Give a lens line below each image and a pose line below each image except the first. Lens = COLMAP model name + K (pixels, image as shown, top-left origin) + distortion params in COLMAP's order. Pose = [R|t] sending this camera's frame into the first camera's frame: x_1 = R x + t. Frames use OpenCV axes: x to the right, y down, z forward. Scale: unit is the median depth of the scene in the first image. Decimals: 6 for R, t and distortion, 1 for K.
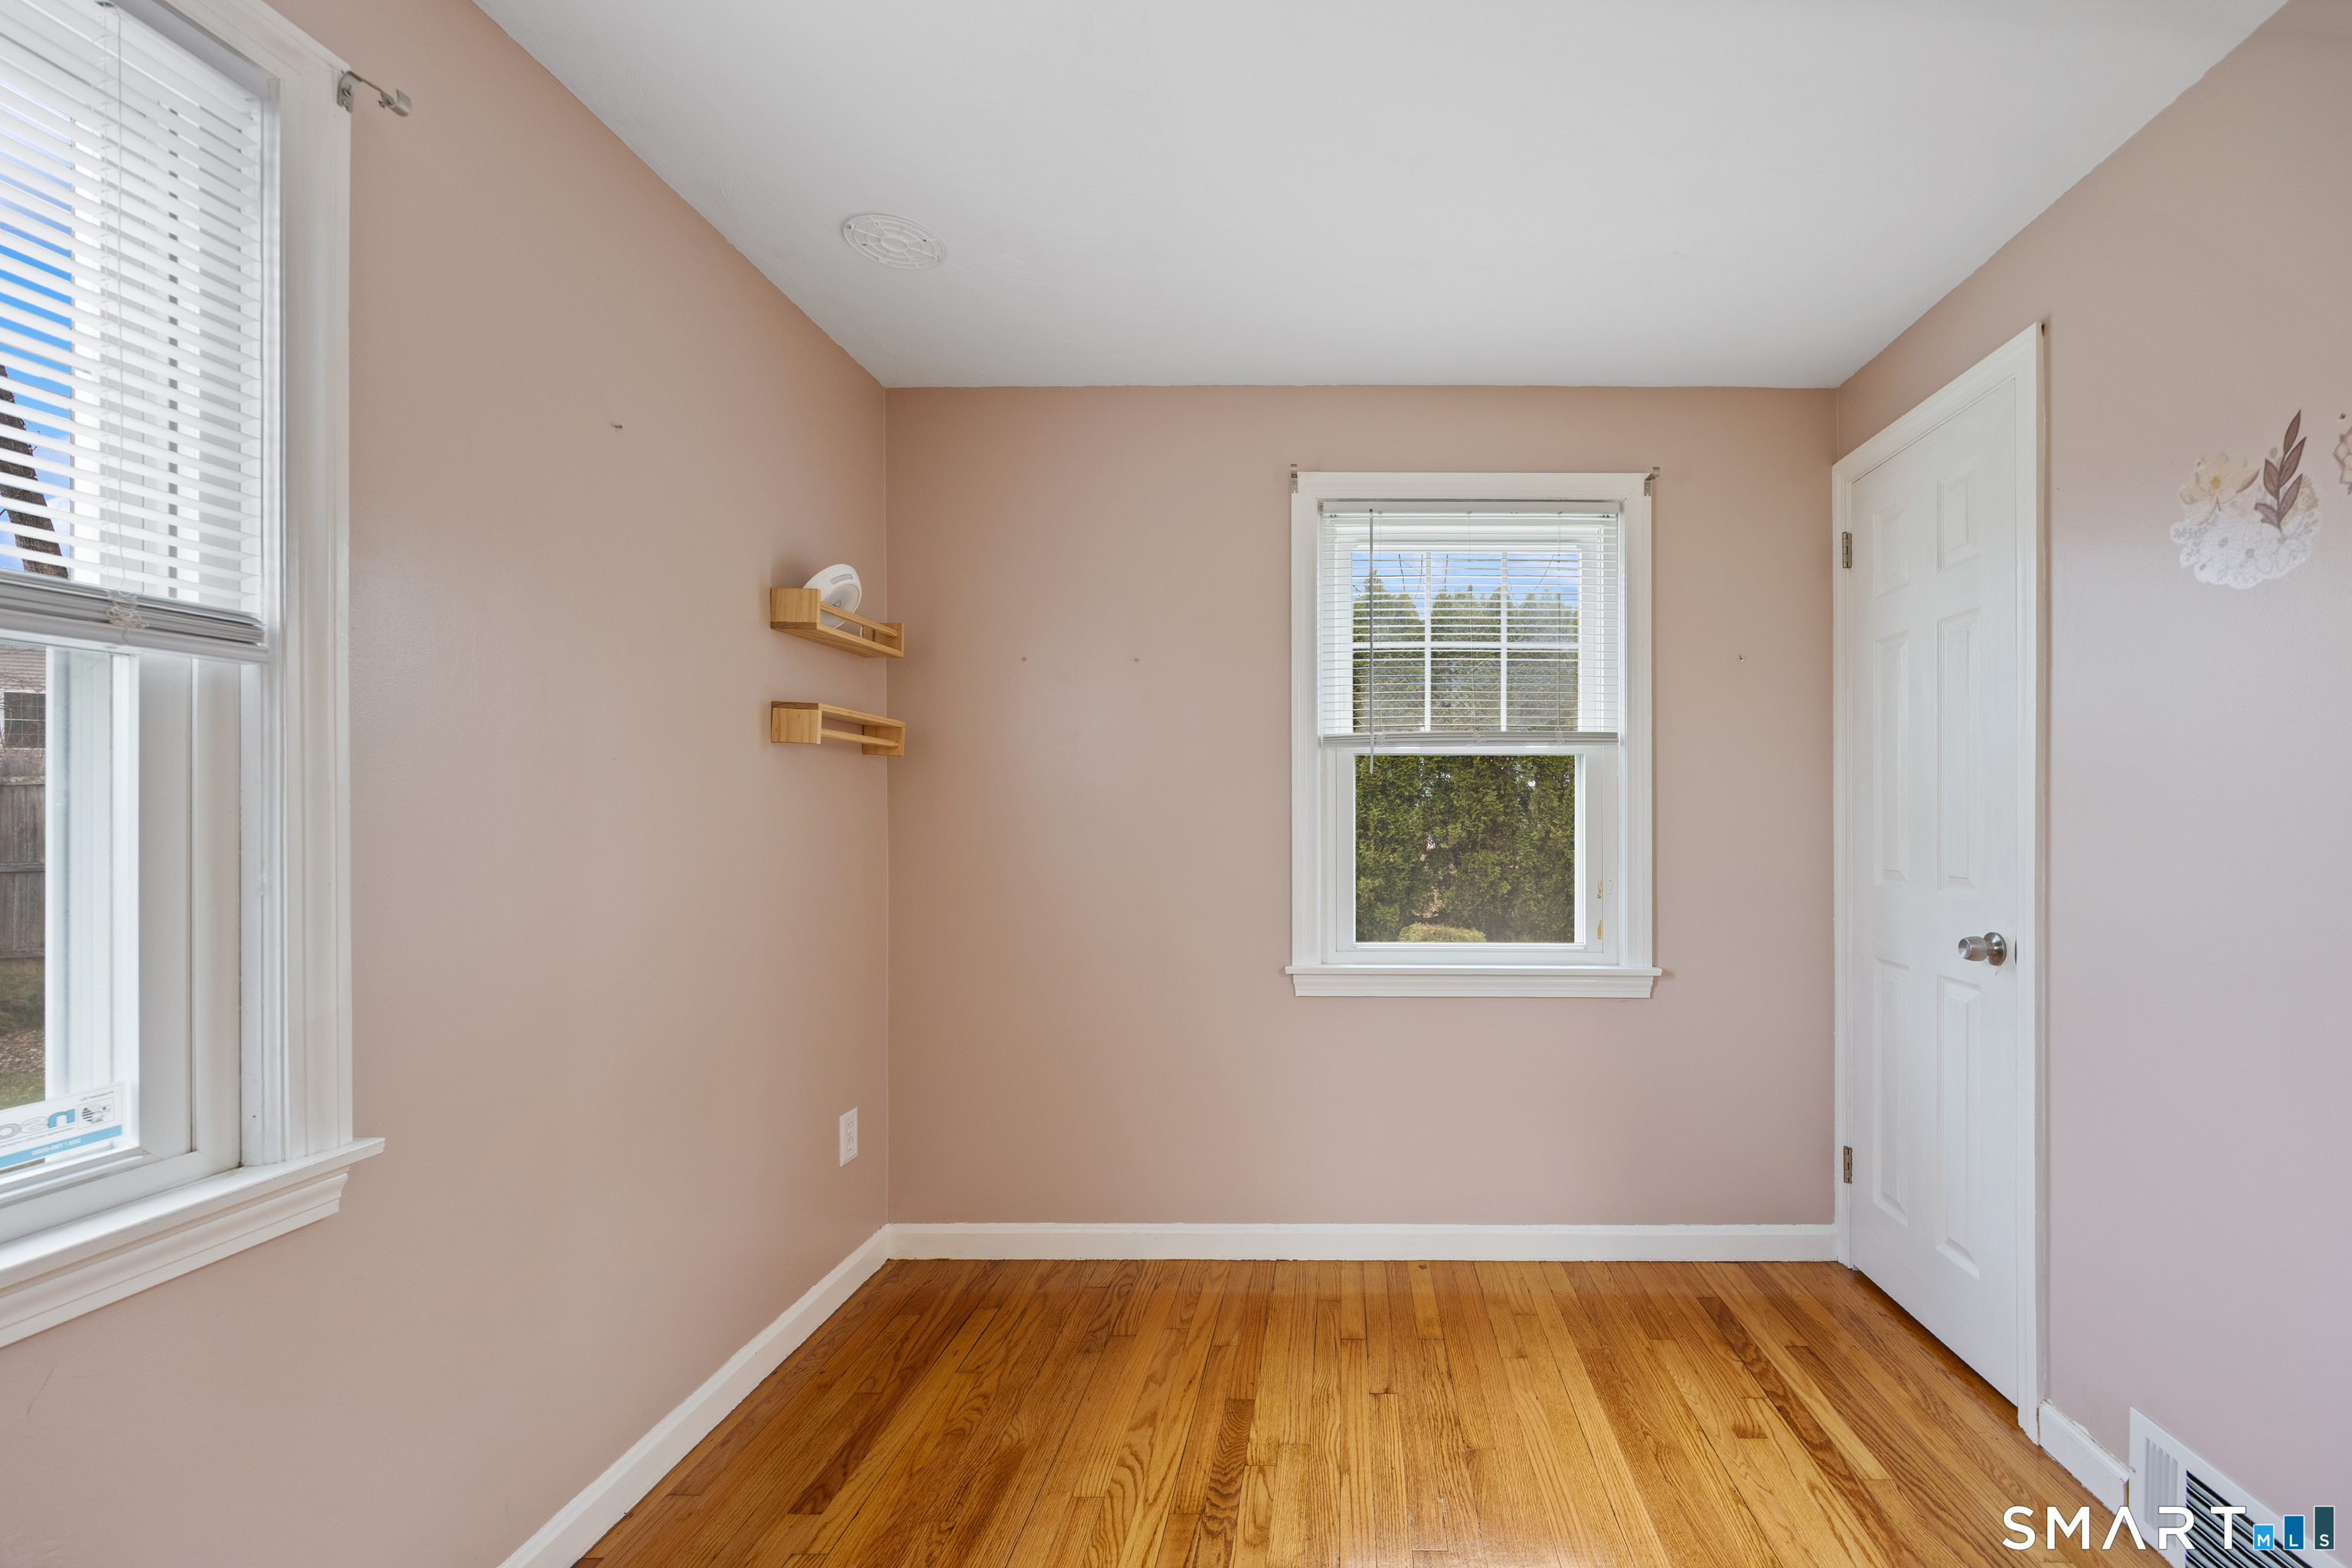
lens RADIAL K [[984.0, 0, 1176.5], [0, 984.0, 813.0], [0, 0, 1]] dist [0.000216, 0.000055]
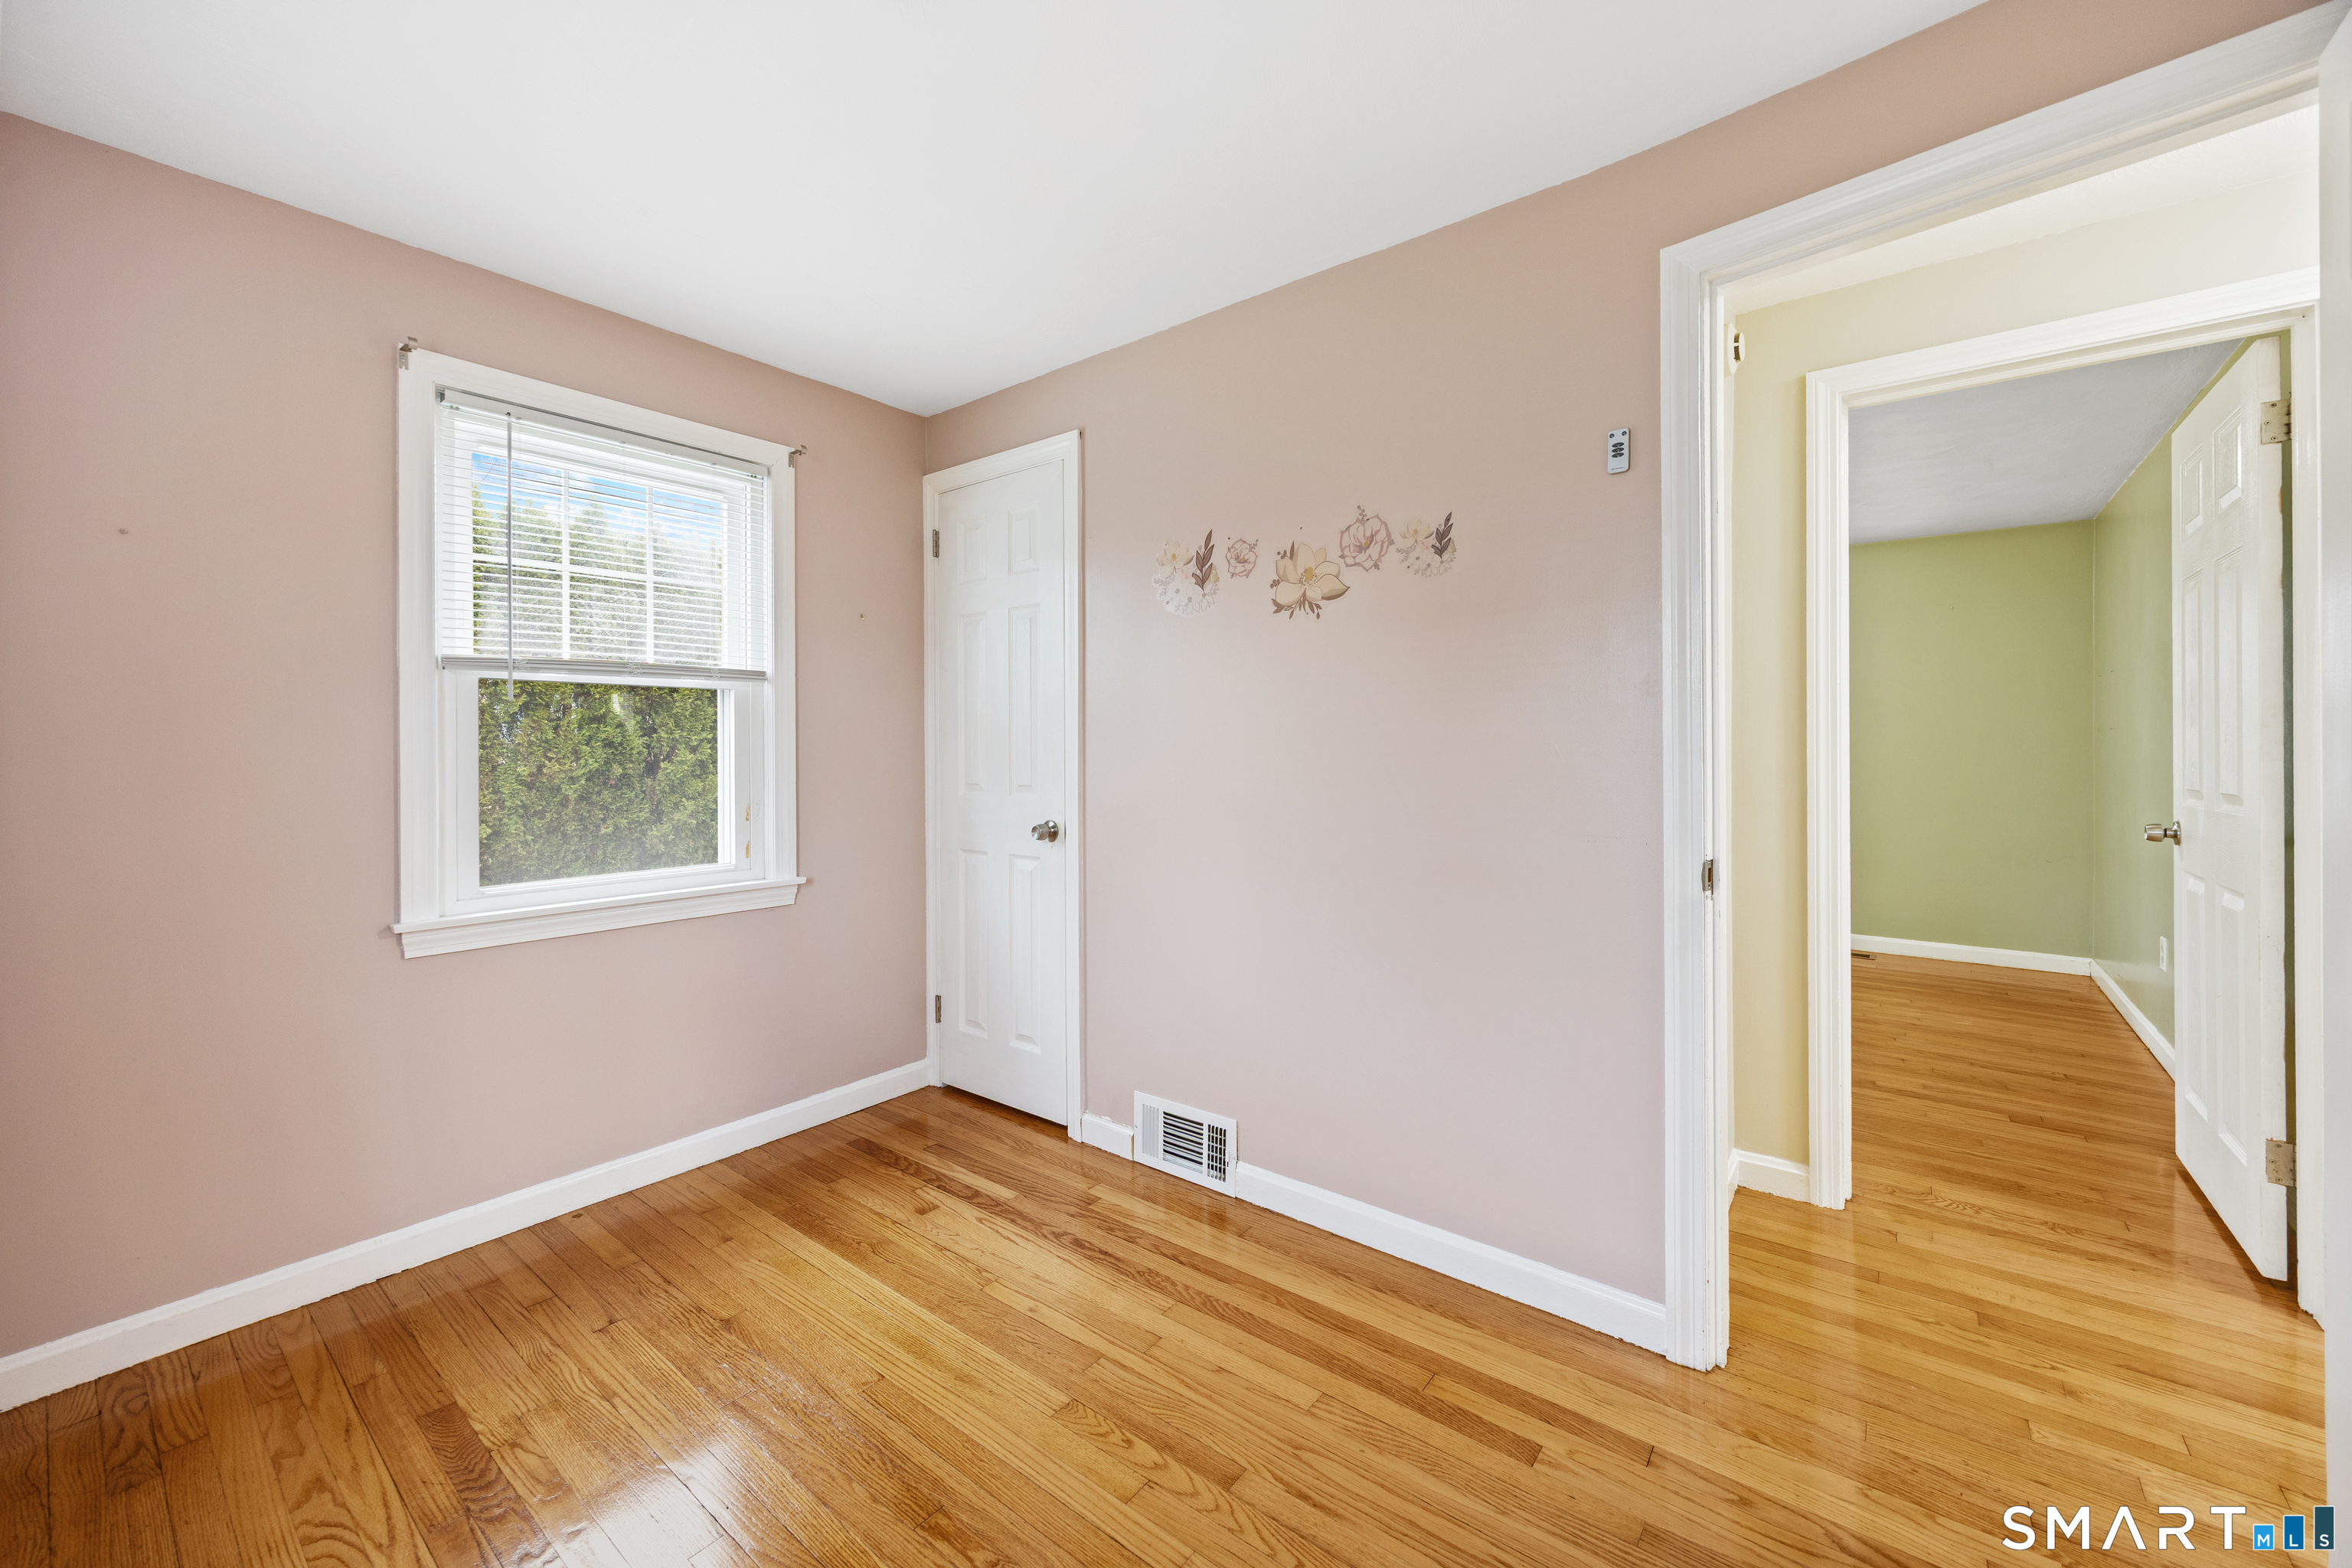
lens RADIAL K [[922.4, 0, 1171.3], [0, 922.4, 743.0], [0, 0, 1]] dist [-0.000329, -0.000154]
pose [[0.620956, -0.003273, 0.783839, -0.135436], [0.004943, 0.999988, 0.000259, 0.002546], [-0.783830, 0.003714, 0.620964, -0.022524]]
